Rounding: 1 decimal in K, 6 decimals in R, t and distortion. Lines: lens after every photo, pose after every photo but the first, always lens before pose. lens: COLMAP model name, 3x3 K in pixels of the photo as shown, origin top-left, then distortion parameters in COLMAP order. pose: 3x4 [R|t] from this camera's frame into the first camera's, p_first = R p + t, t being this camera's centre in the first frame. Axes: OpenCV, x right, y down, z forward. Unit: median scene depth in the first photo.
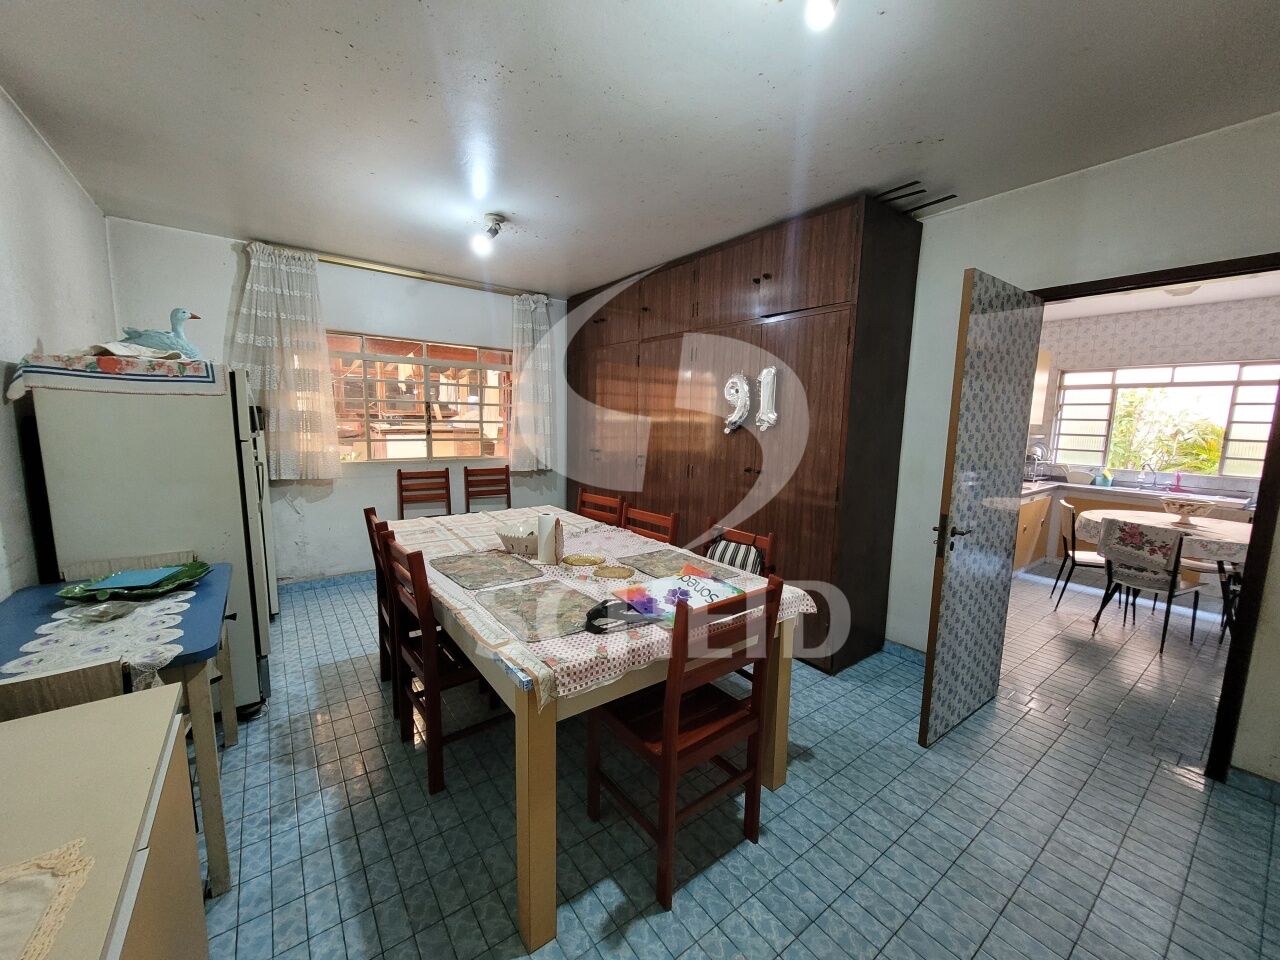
lens RADIAL K [[498.4, 0, 644.0], [0, 498.4, 482.1], [0, 0, 1]] dist [-0.001806, -0.000314]
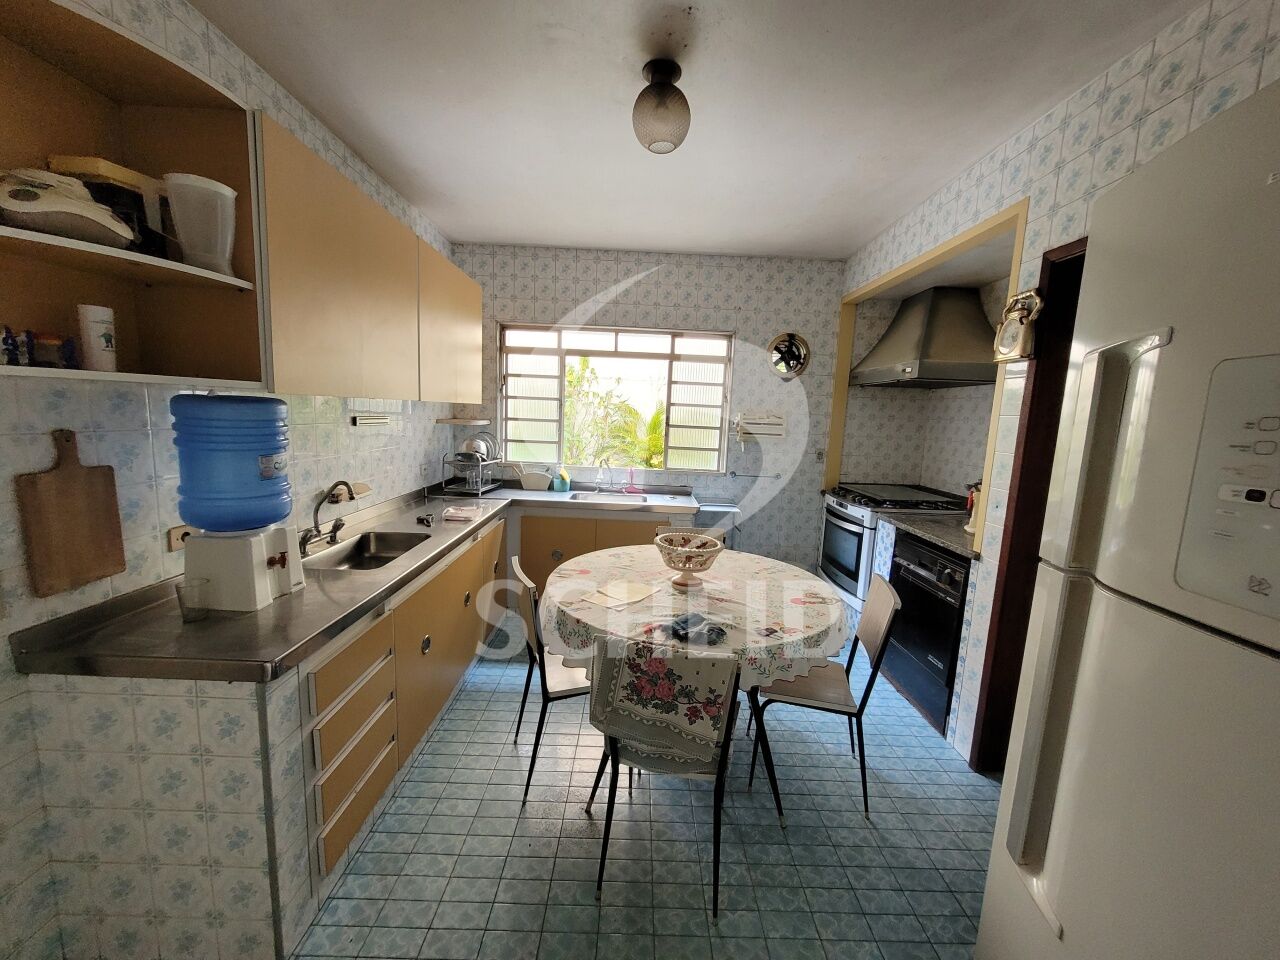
lens RADIAL K [[504.9, 0, 640.0], [0, 504.9, 480.0], [0, 0, 1]] dist [-0.001994, -0.000103]
pose [[0.597965, -0.103044, 0.794871, 0.408792], [0.075184, 0.994540, 0.072369, -0.052248], [-0.797988, 0.016487, 0.602448, 0.466456]]
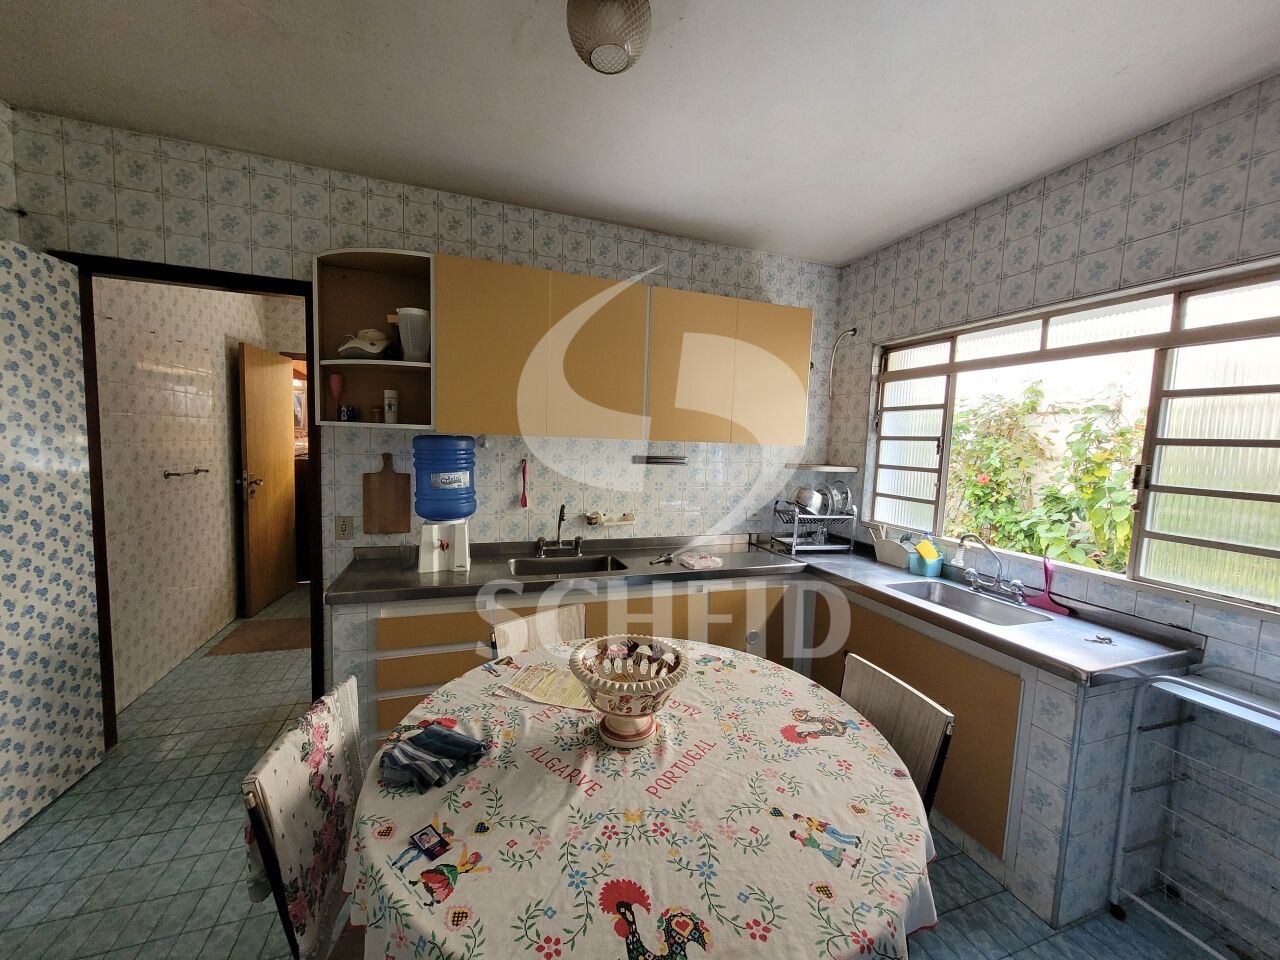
lens RADIAL K [[498.4, 0, 644.0], [0, 498.4, 482.1], [0, 0, 1]] dist [-0.001806, -0.000314]
pose [[0.953466, 0.038369, -0.299050, 0.805217], [-0.054943, 0.997373, -0.047211, -0.043440], [0.296453, 0.061445, 0.953069, 0.453057]]
